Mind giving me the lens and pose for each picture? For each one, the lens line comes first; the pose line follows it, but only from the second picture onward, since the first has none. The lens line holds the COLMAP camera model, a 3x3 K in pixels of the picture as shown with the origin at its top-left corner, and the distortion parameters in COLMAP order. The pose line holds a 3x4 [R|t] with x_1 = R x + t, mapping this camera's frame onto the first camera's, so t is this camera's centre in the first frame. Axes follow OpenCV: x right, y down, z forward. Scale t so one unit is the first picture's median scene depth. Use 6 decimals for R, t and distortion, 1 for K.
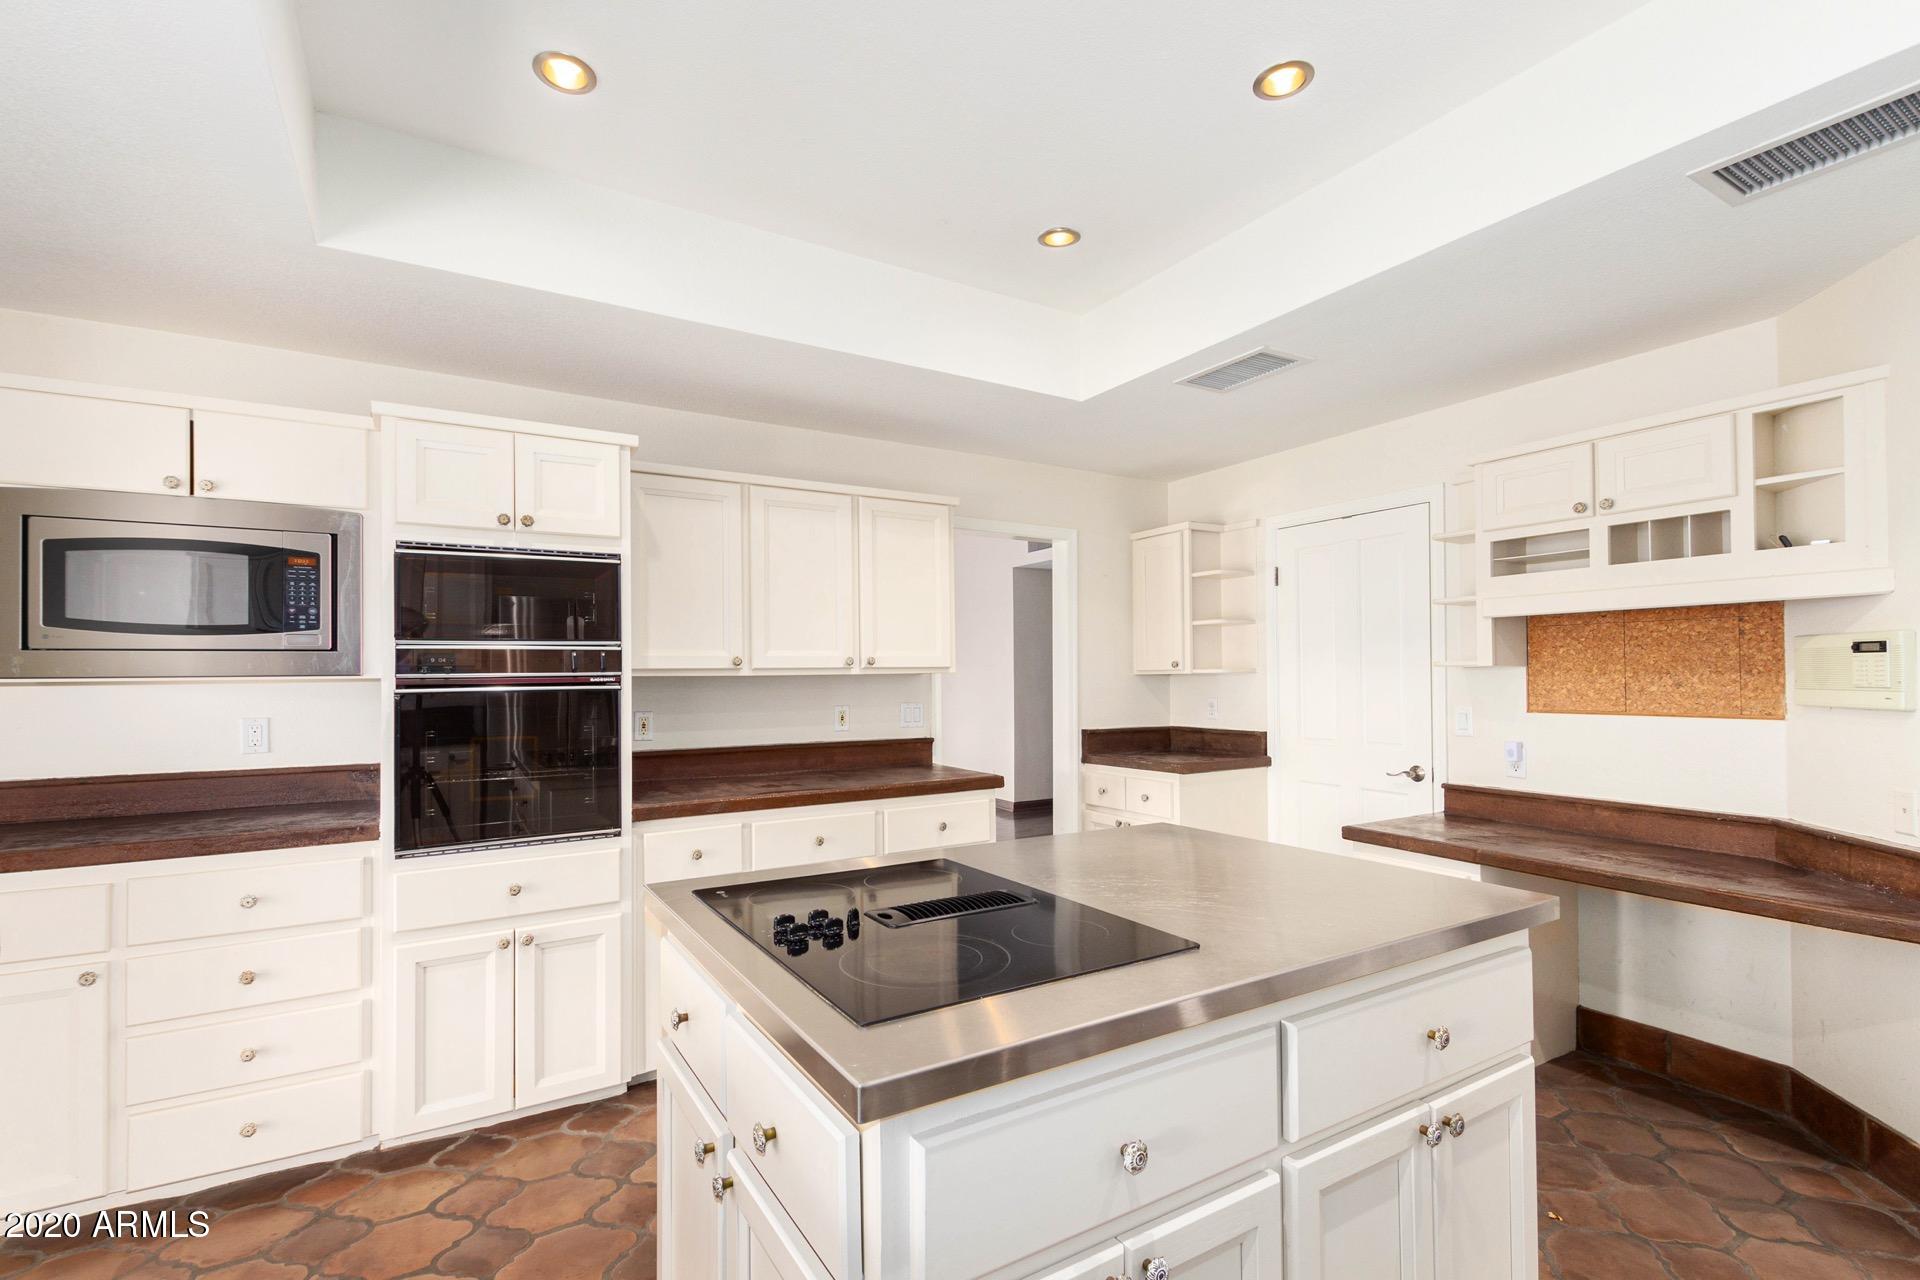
lens RADIAL K [[881.2, 0, 957.6], [0, 881.2, 658.9], [0, 0, 1]] dist [0.003139, 0.000132]
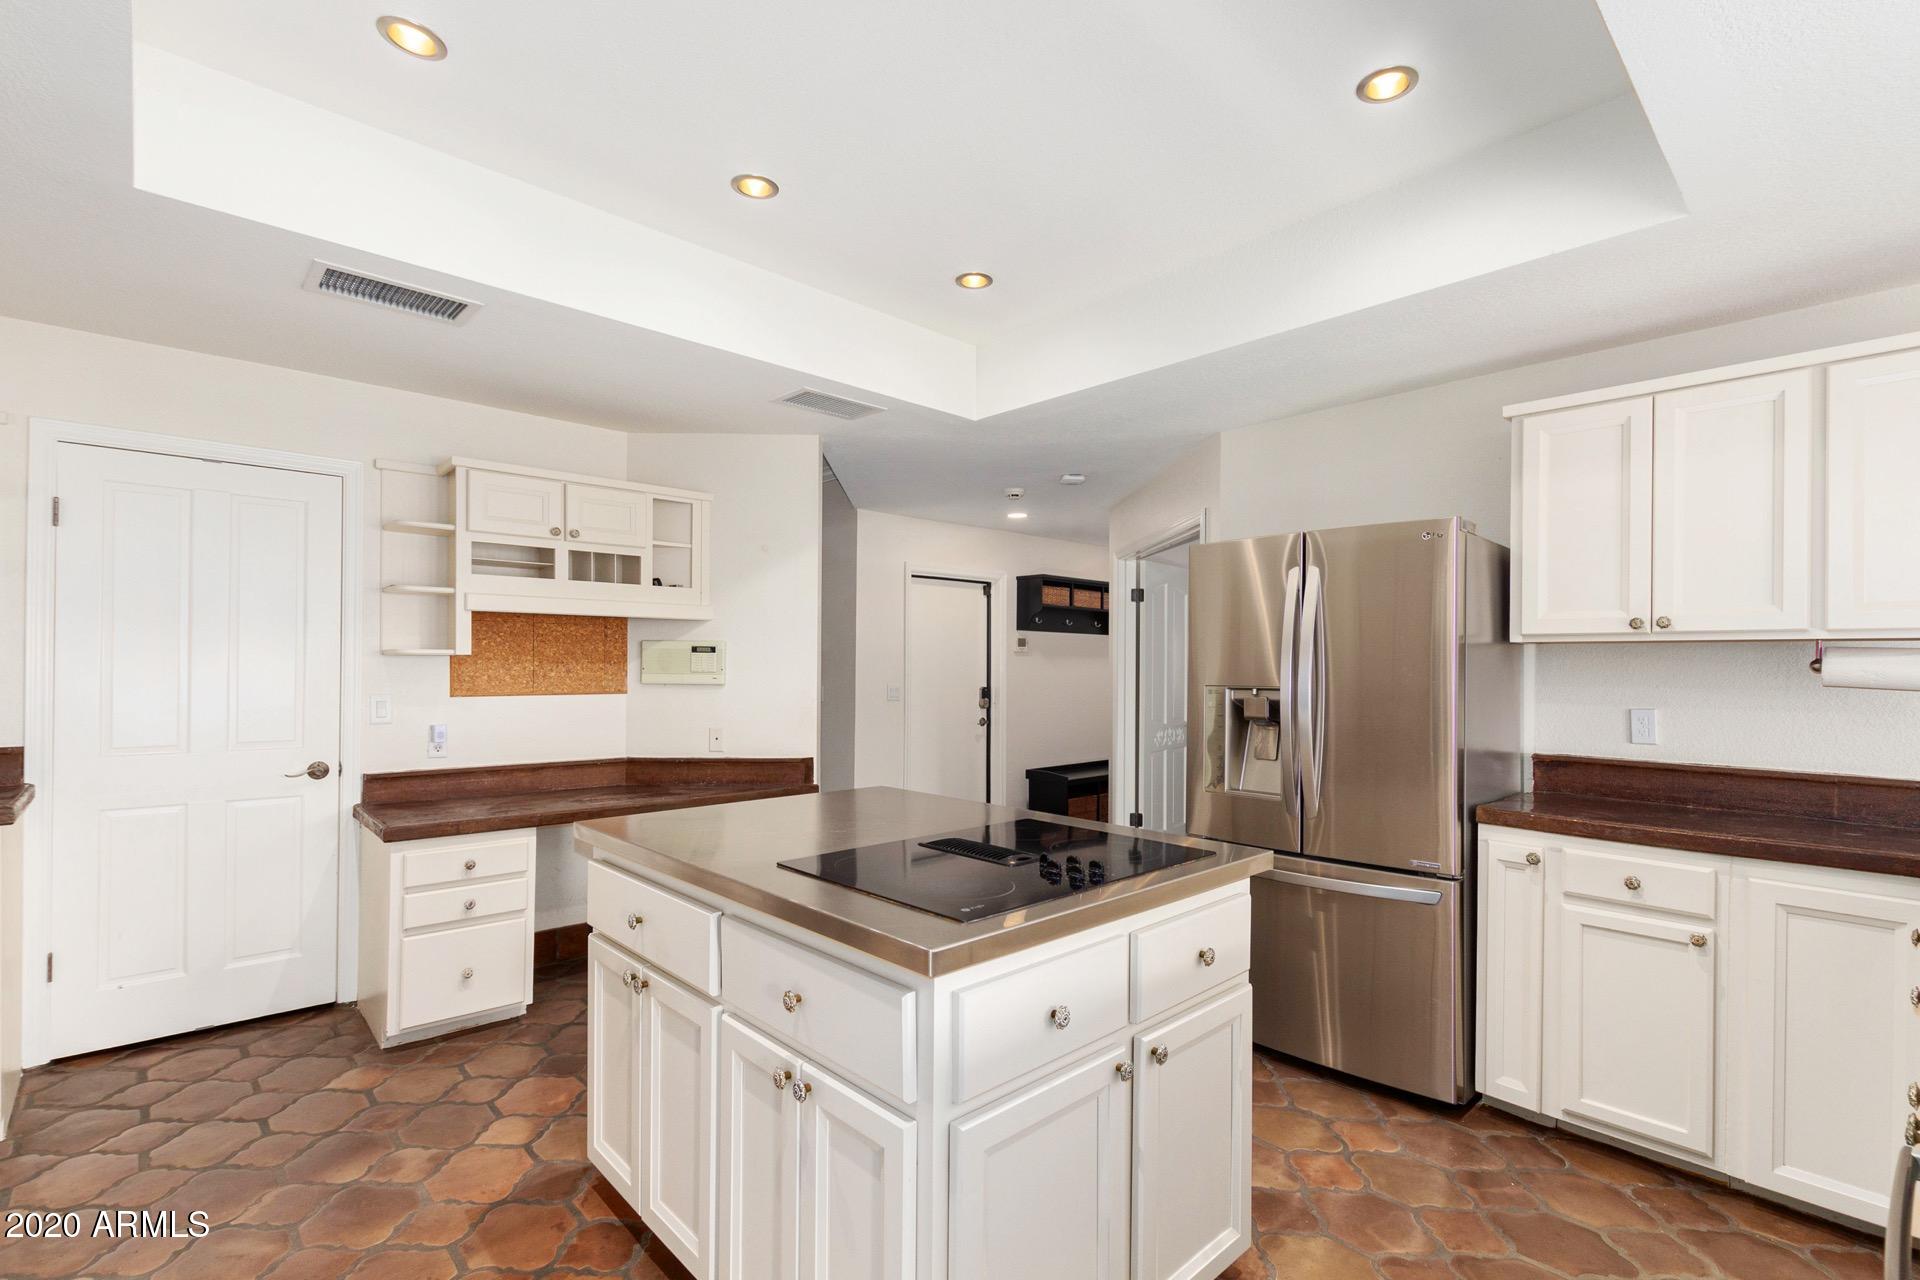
lens RADIAL K [[881.2, 0, 957.4], [0, 881.2, 654.3], [0, 0, 1]] dist [0.003139, 0.000132]
pose [[-0.212803, 0.014494, 0.976988, -0.669179], [-0.026145, 0.999447, -0.020522, 0.015576], [-0.976745, -0.029911, -0.212307, 0.722694]]
